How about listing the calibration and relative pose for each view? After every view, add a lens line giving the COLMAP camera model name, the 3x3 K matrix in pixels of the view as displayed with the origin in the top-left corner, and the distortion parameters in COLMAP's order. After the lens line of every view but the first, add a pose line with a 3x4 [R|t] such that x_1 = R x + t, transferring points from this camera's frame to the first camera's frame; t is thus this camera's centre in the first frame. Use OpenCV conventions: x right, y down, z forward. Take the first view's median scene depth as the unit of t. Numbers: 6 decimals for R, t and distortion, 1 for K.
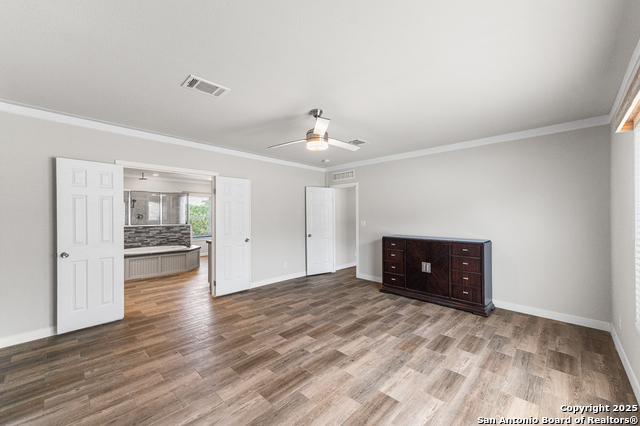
lens RADIAL K [[253.6, 0, 318.6], [0, 253.6, 215.0], [0, 0, 1]] dist [0.014625, 0.000251]
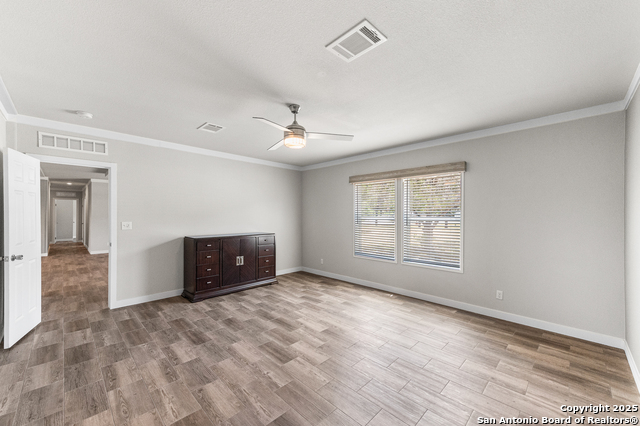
lens RADIAL K [[253.6, 0, 317.2], [0, 253.6, 215.5], [0, 0, 1]] dist [0.014625, 0.000251]
pose [[0.011081, 0.000167, 0.999939, -0.798261], [-0.006589, 0.999978, -0.000094, 0.004509], [-0.999917, -0.006587, 0.011082, 0.744416]]
